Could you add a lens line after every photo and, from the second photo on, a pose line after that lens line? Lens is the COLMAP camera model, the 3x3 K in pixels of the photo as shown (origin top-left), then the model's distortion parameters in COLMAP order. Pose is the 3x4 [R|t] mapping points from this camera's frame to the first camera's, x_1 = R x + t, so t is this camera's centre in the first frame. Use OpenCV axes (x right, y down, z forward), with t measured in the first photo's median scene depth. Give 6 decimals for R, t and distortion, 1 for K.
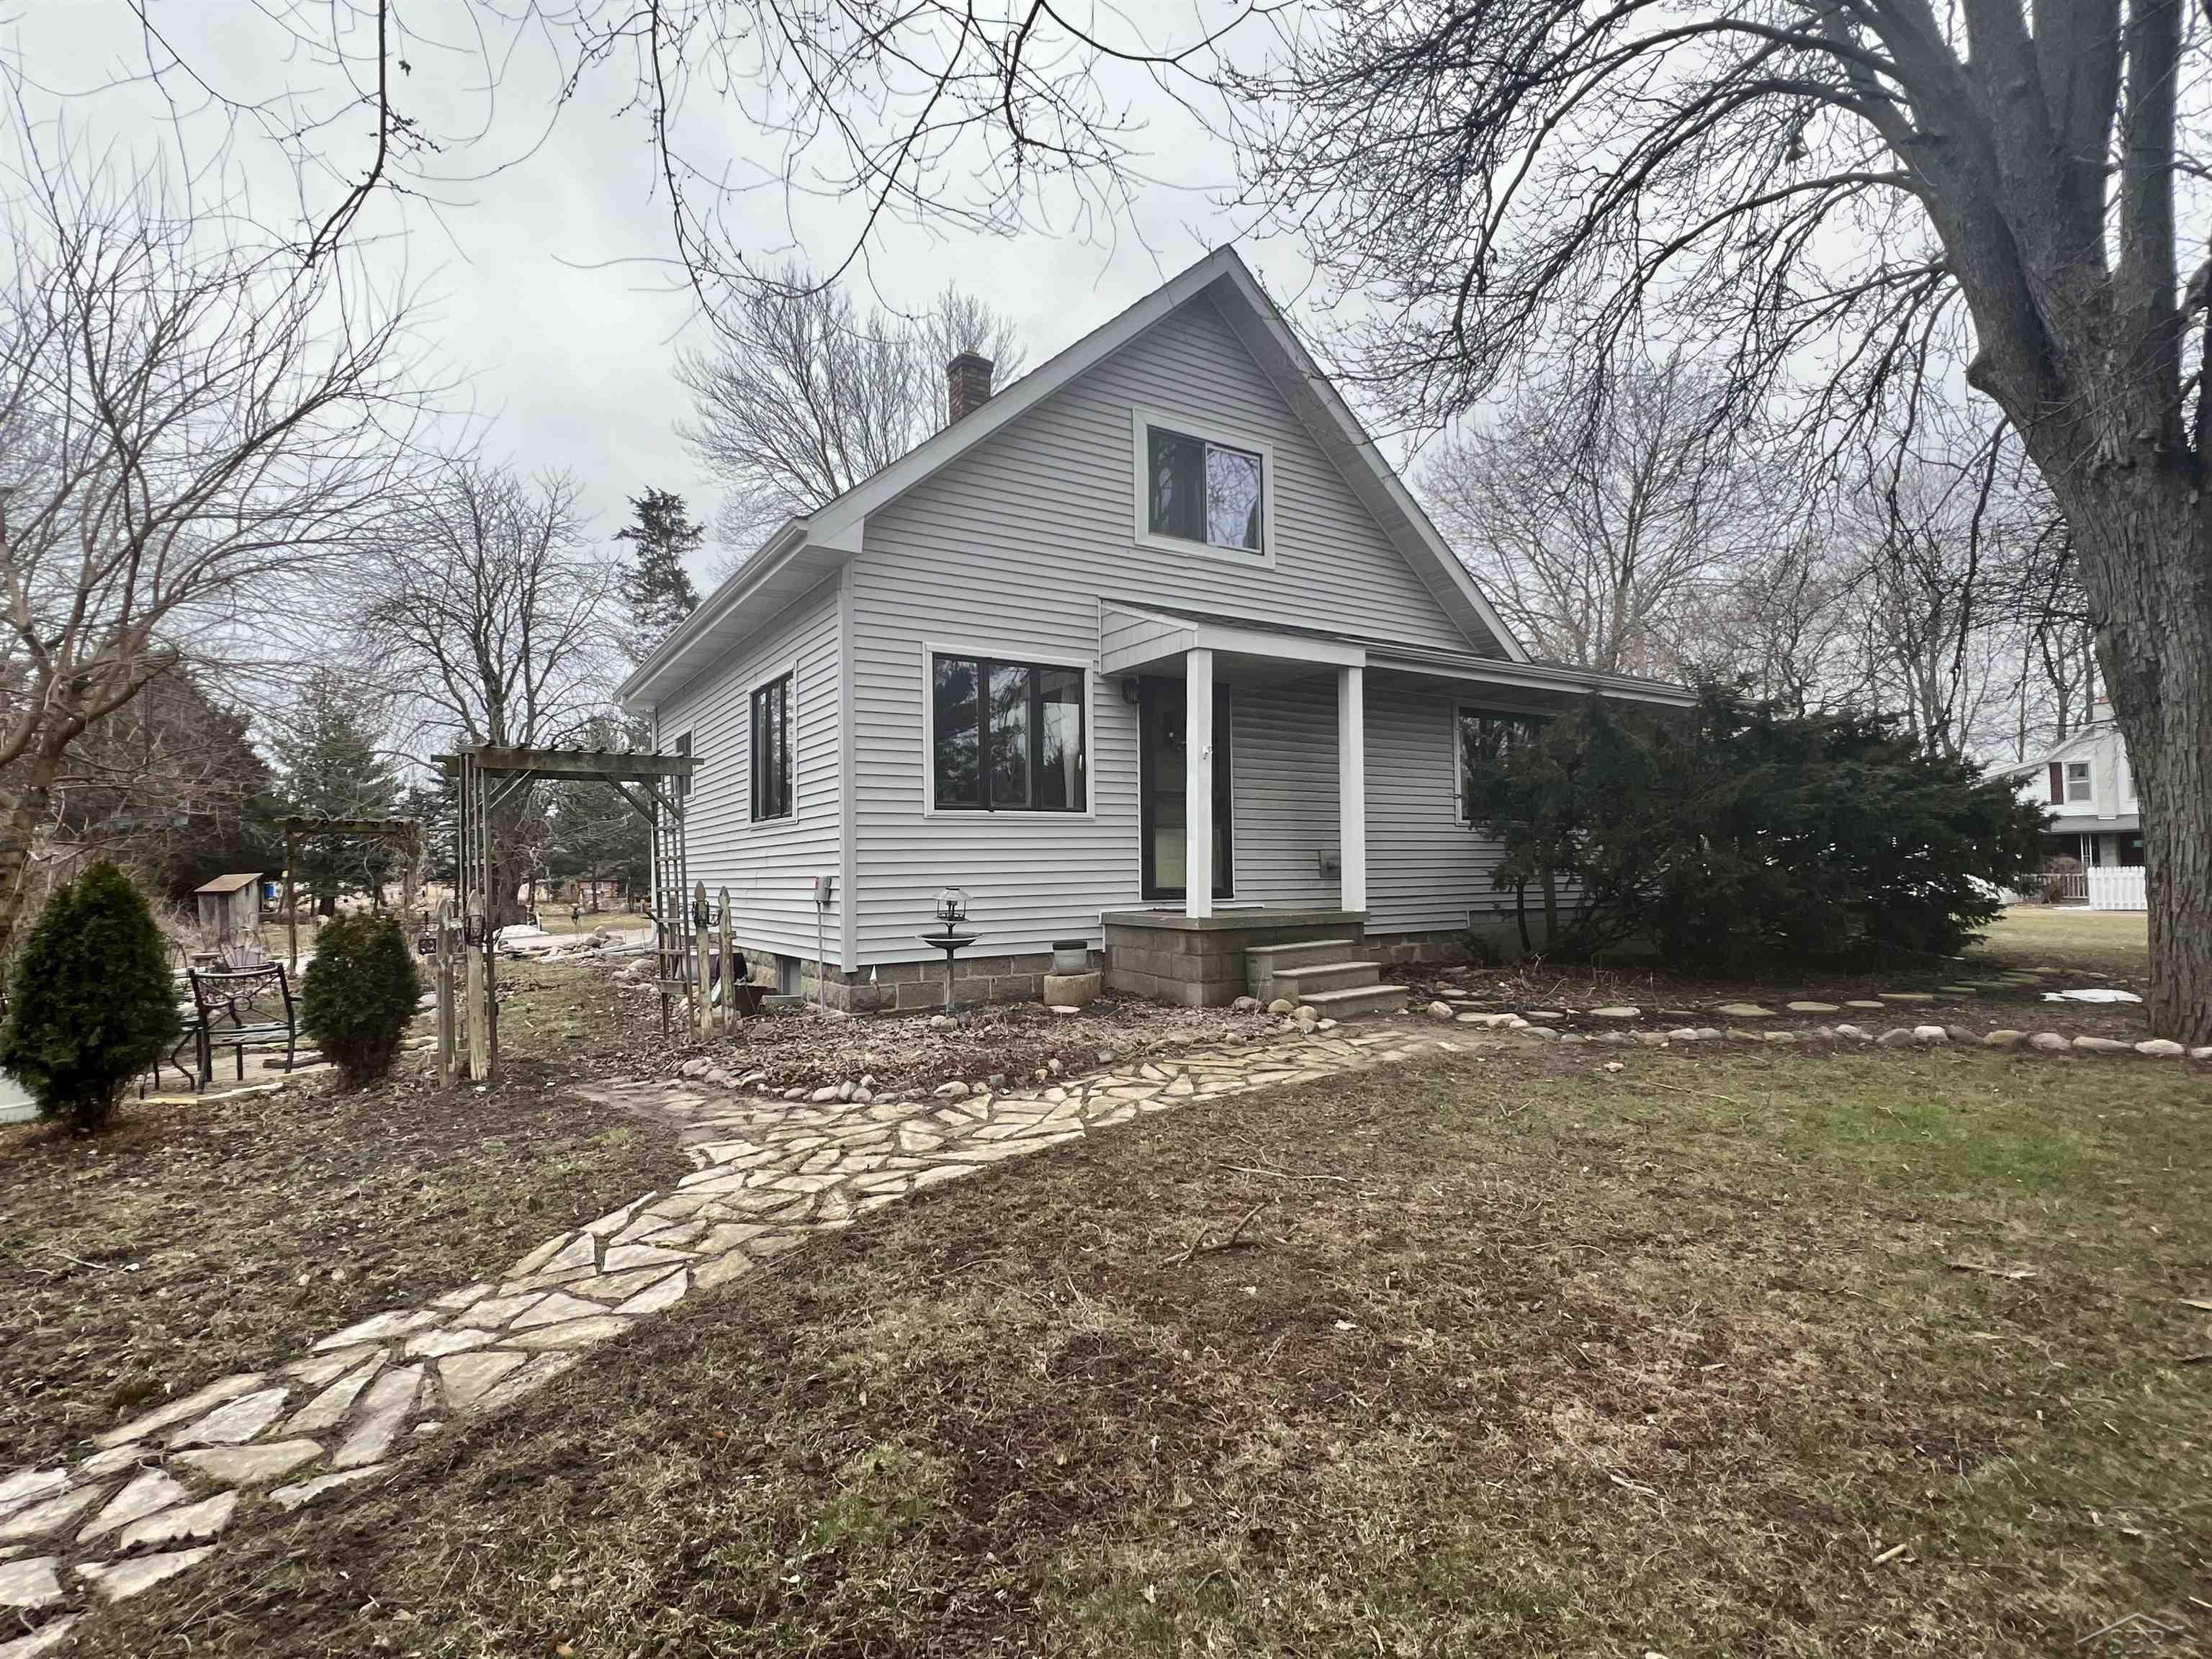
lens RADIAL K [[1049.6, 0, 1095.4], [0, 1049.6, 831.4], [0, 0, 1]] dist [-0.004777, -0.000131]
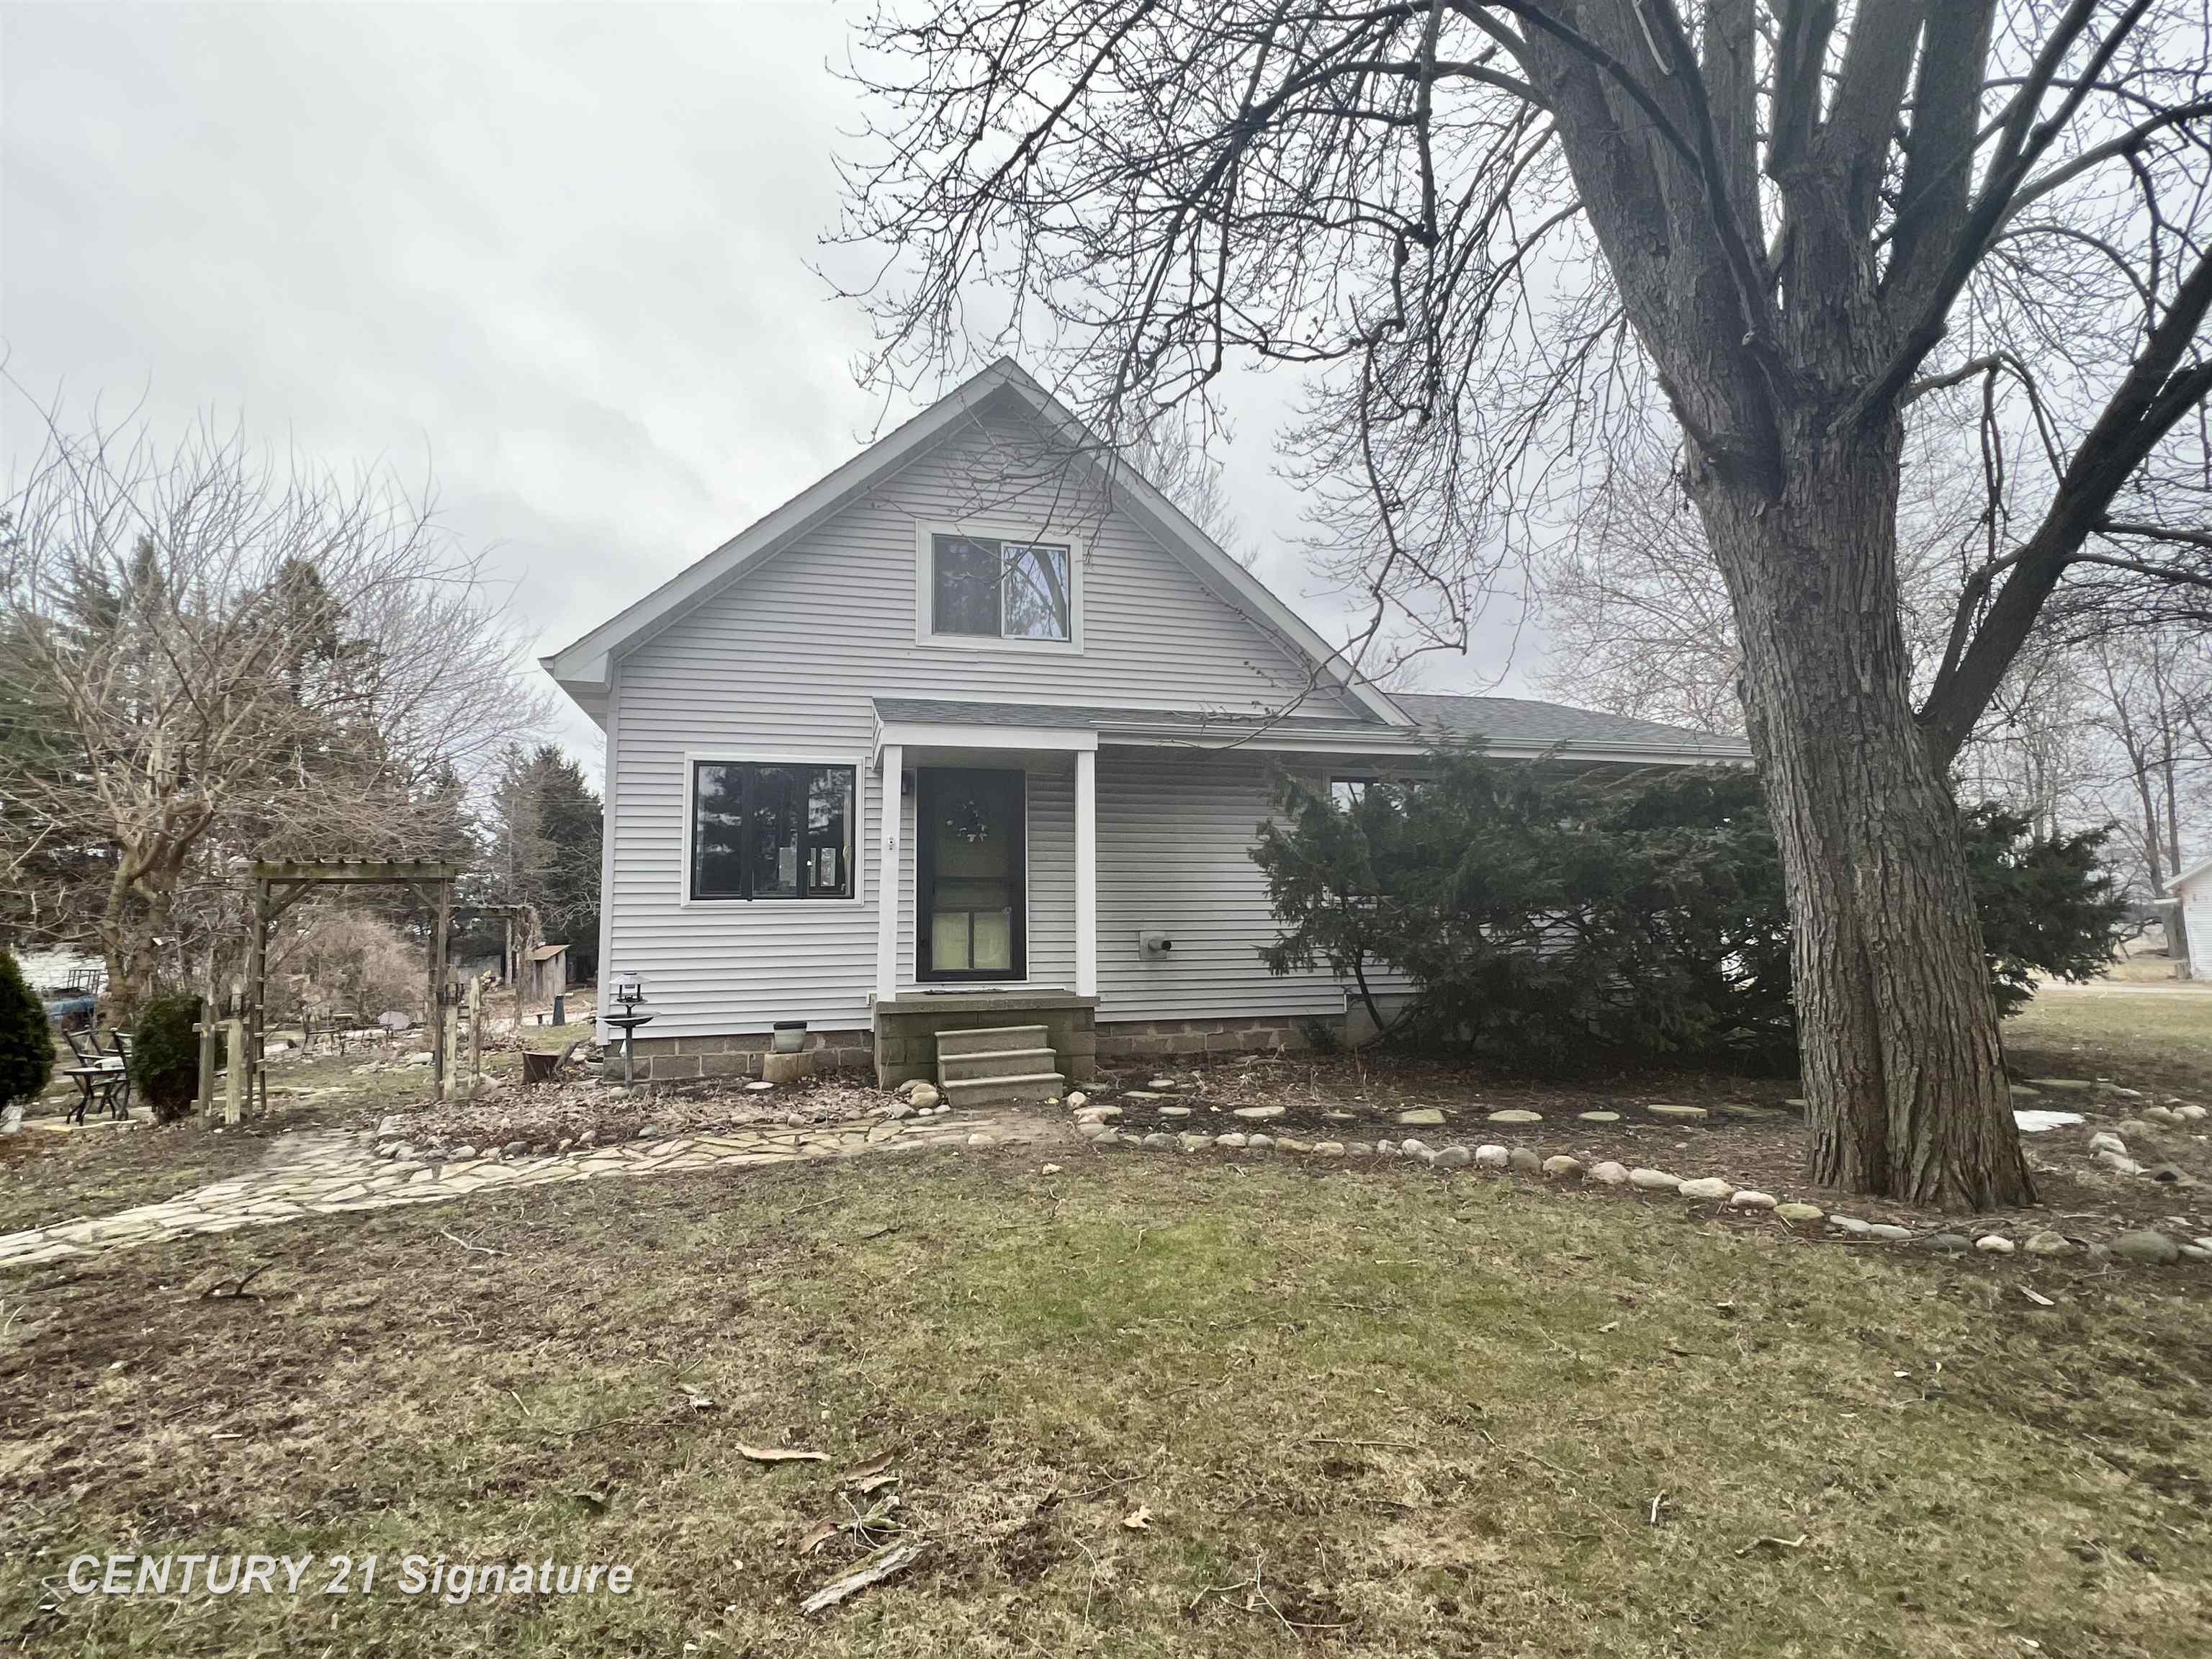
lens RADIAL K [[1049.6, 0, 1090.2], [0, 1049.6, 828.8], [0, 0, 1]] dist [-0.004777, -0.000131]
pose [[0.956324, -0.032831, -0.290460, 0.543304], [0.013481, 0.997569, -0.068370, -0.013627], [0.291998, 0.061468, 0.954442, 0.049629]]
